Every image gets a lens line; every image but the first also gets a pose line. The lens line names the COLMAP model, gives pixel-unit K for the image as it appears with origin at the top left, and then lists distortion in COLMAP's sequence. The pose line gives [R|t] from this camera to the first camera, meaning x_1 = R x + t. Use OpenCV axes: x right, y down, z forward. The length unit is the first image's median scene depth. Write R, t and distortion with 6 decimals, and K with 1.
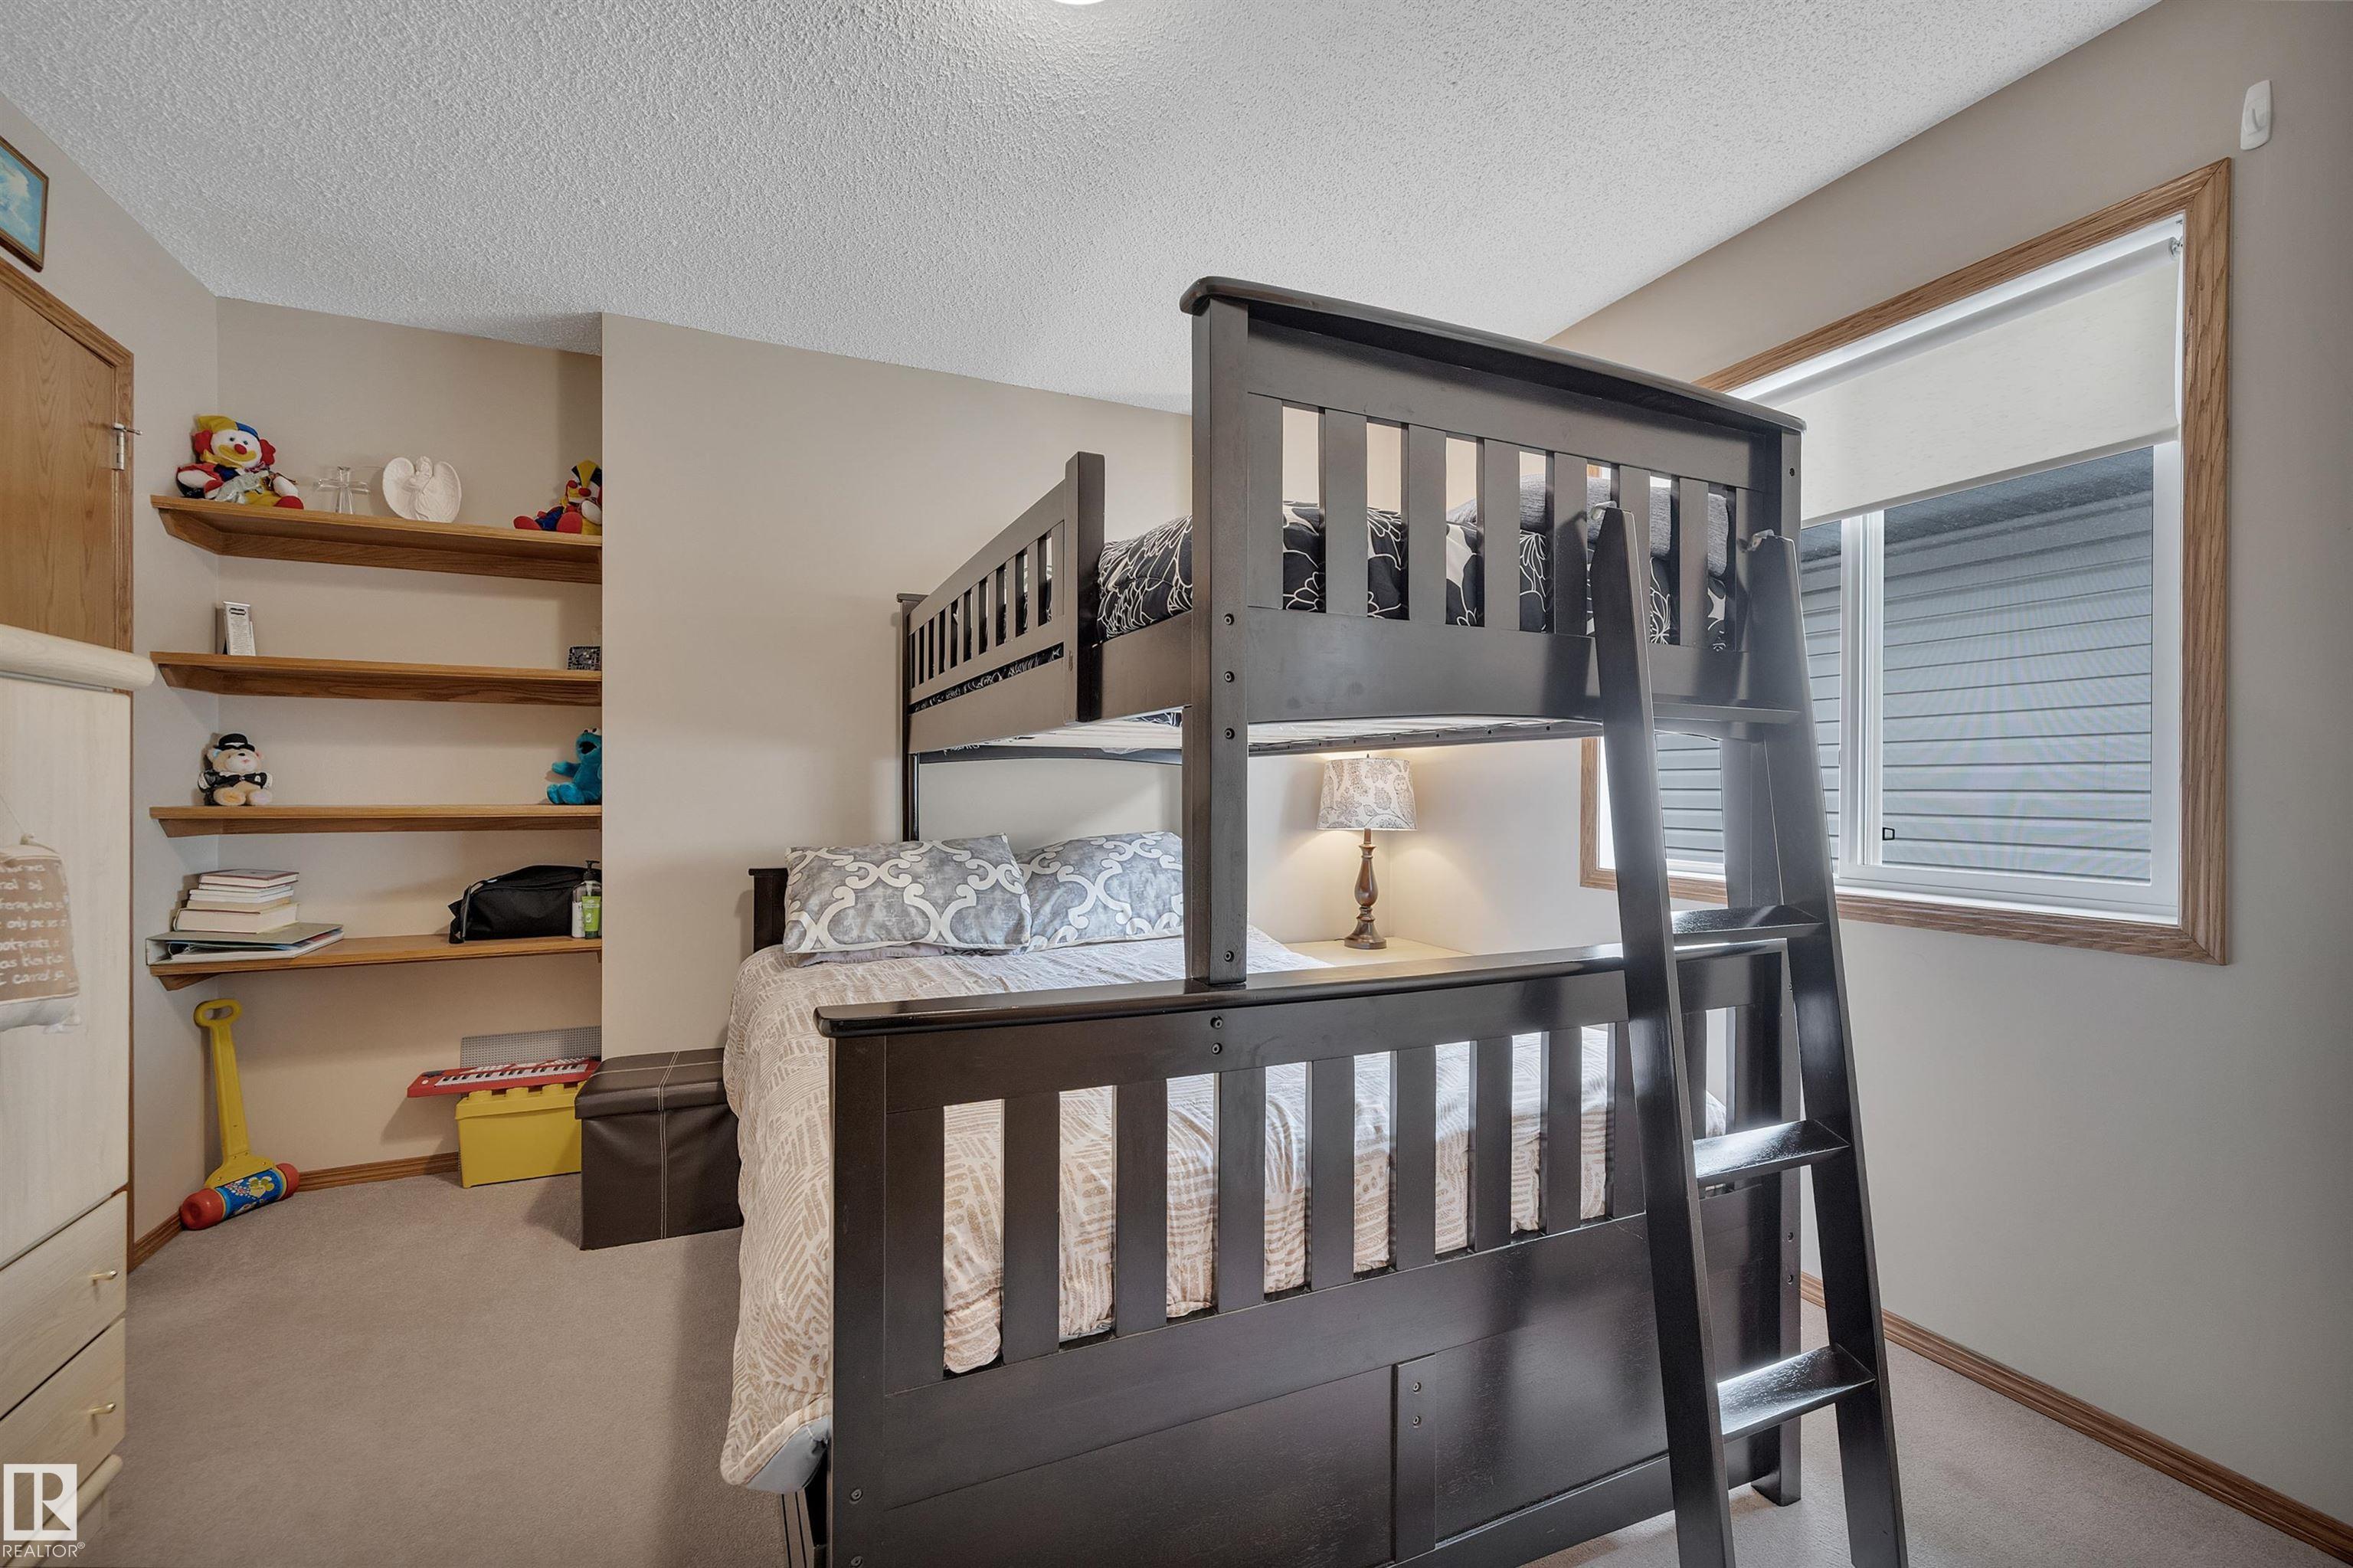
lens RADIAL K [[1020.8, 0, 1181.0], [0, 1020.8, 798.7], [0, 0, 1]] dist [-0.013322, 0.000104]
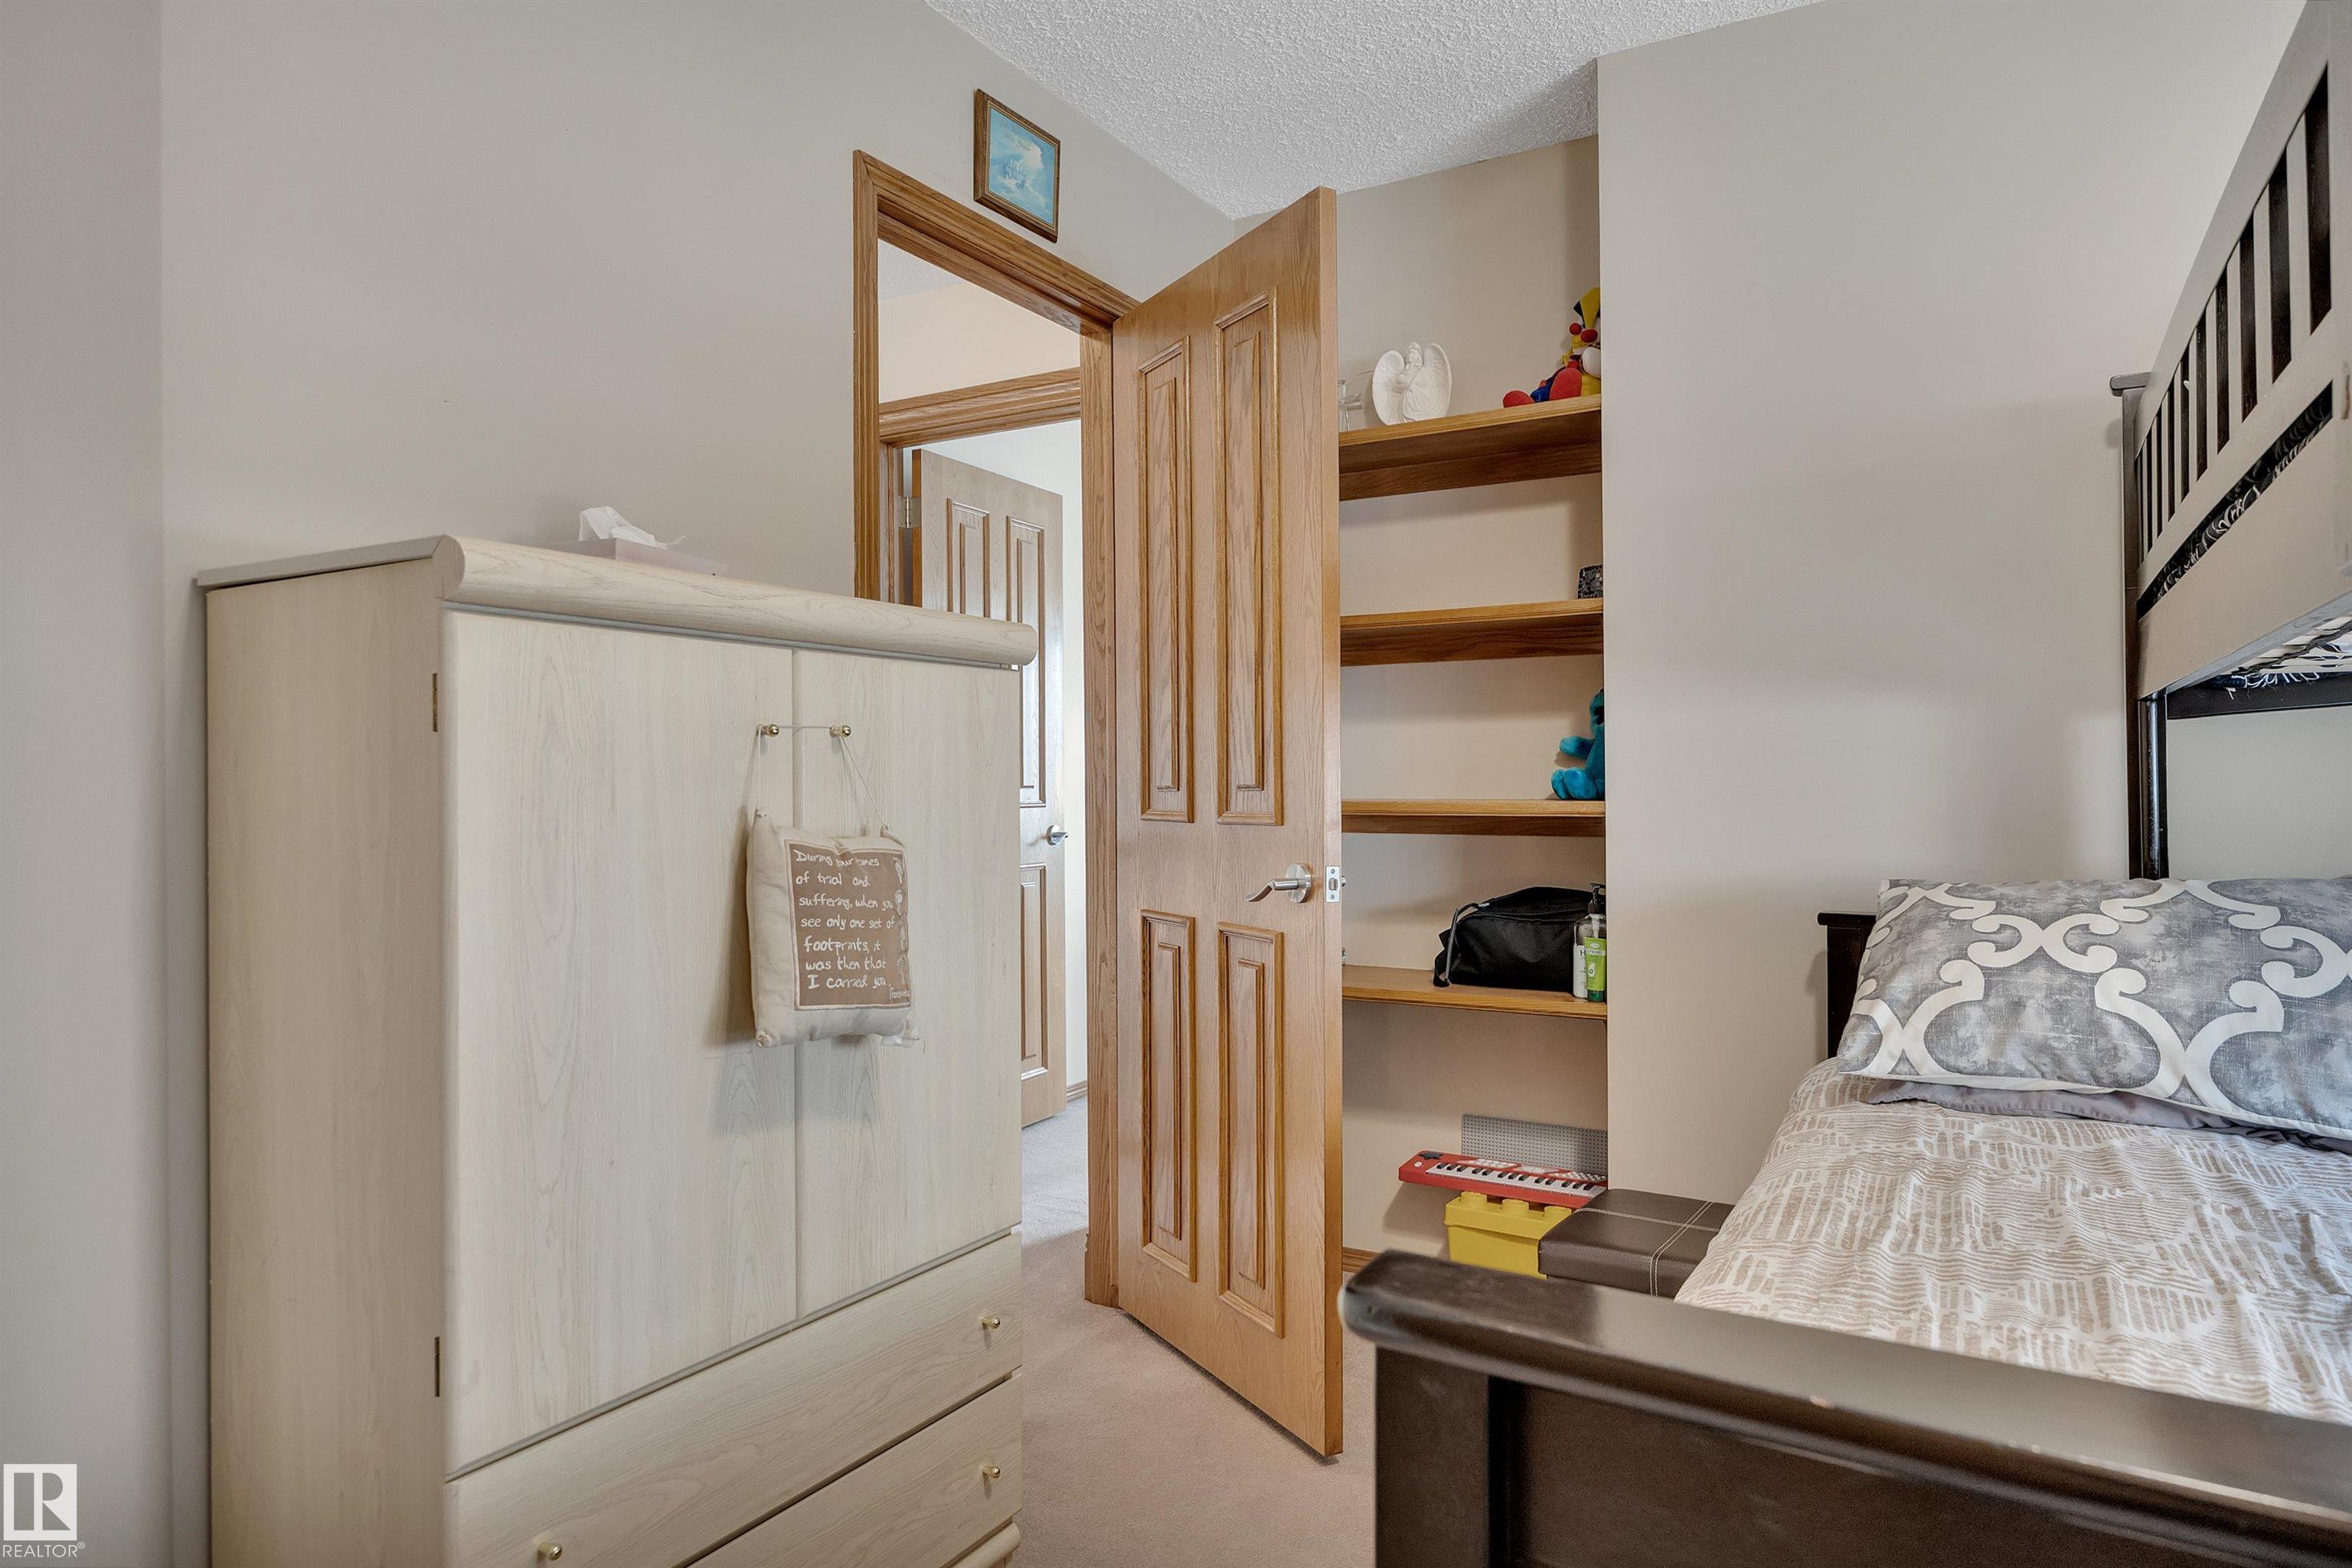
lens RADIAL K [[1439.1, 0, 1173.7], [0, 1439.1, 775.5], [0, 0, 1]] dist [-0.005364, 0.000481]
pose [[0.555521, -0.008798, -0.831456, 0.051347], [-0.003536, 0.999910, -0.012944, 0.003027], [0.831495, 0.010131, 0.555440, 0.250427]]
